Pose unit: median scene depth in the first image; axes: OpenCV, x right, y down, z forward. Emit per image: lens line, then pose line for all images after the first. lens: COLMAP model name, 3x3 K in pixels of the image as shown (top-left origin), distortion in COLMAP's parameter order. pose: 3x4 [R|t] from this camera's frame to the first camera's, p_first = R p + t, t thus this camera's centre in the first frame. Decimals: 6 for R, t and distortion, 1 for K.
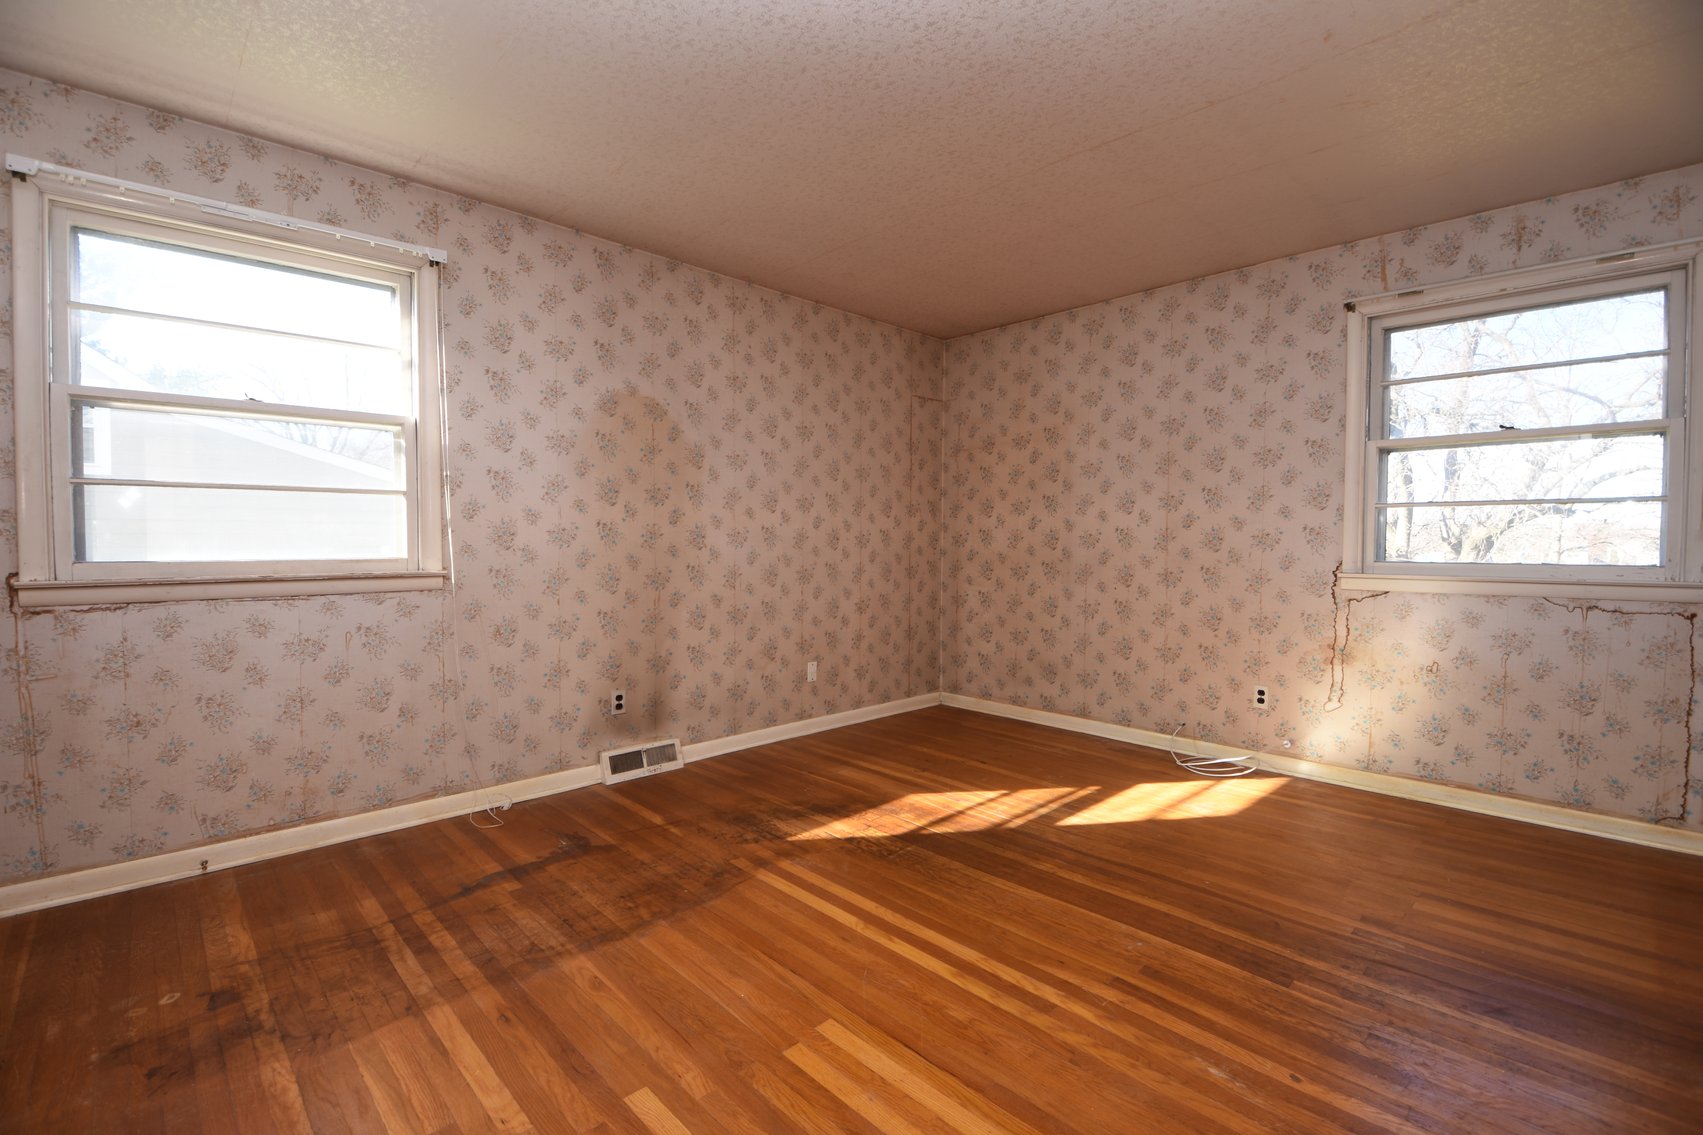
lens RADIAL K [[749.5, 0, 847.9], [0, 749.5, 572.2], [0, 0, 1]] dist [0.019985, -0.022082]
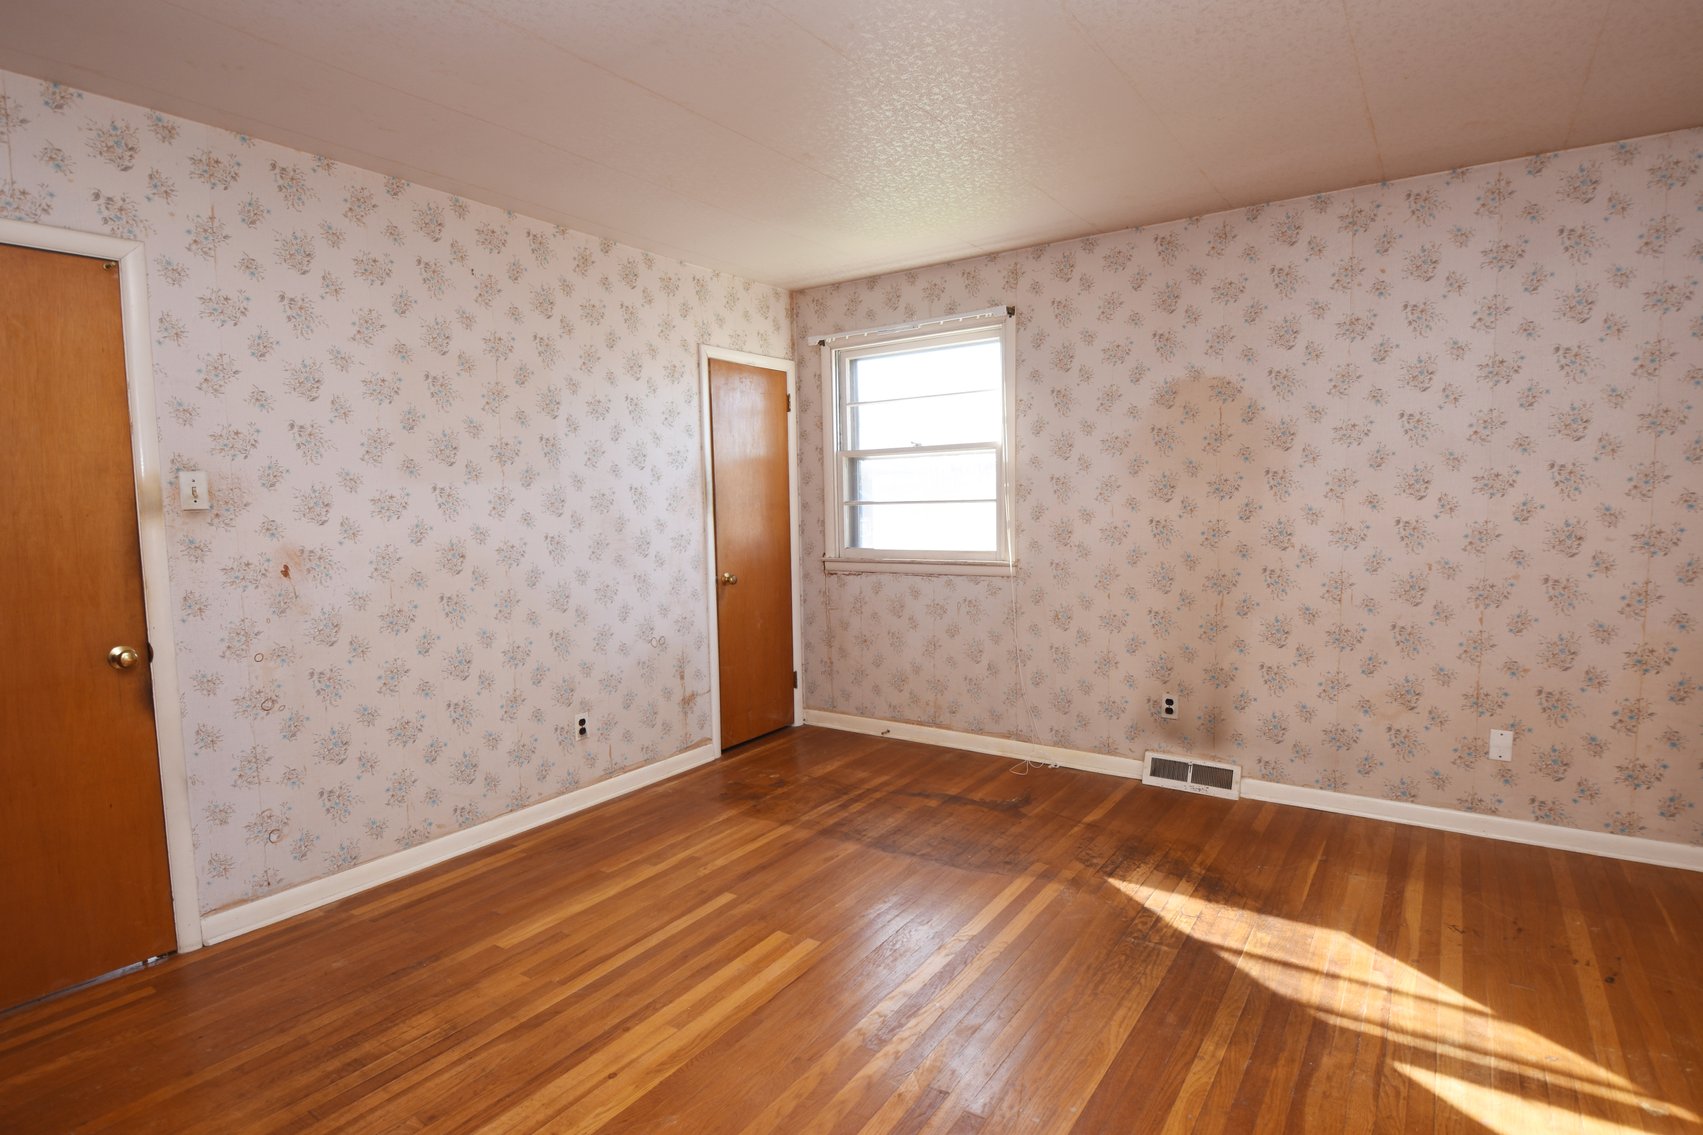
lens RADIAL K [[881.4, 0, 849.5], [0, 881.4, 572.9], [0, 0, 1]] dist [0.050088, -0.045549]
pose [[0.195225, 0.078261, -0.977631, 0.774802], [-0.018178, 0.996929, 0.076175, -0.083071], [0.980590, 0.002900, 0.196048, 0.408121]]
